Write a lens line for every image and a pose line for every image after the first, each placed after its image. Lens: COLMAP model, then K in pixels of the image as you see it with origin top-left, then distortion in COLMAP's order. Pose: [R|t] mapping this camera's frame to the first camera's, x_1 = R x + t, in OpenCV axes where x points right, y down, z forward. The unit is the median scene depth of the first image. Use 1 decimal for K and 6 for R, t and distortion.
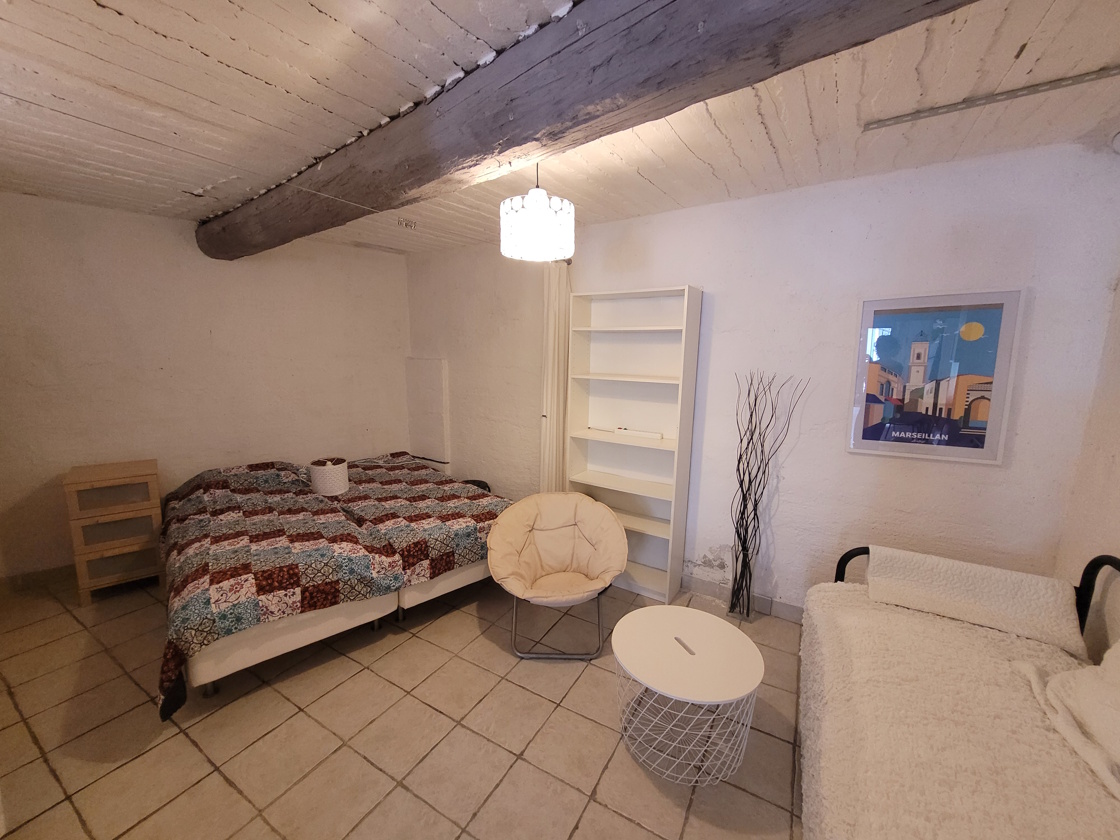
lens RADIAL K [[424.0, 0, 566.2], [0, 424.0, 424.1], [0, 0, 1]] dist [0.002011, -0.000014]
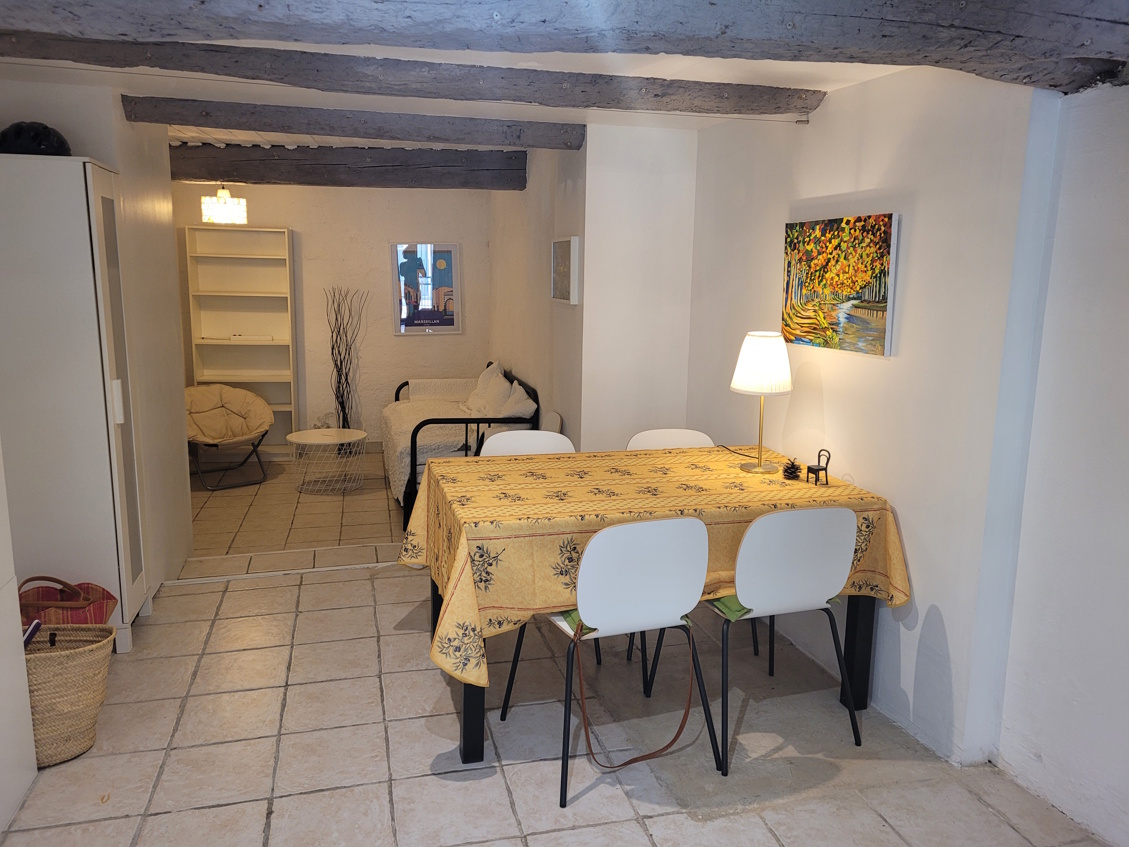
lens RADIAL K [[848.8, 0, 568.7], [0, 848.8, 422.2], [0, 0, 1]] dist [0.006072, 0.000291]
pose [[0.724528, -0.119328, 0.678837, -1.045500], [0.107977, 0.992389, 0.059200, 0.259108], [-0.680735, 0.030407, 0.731899, -1.733185]]
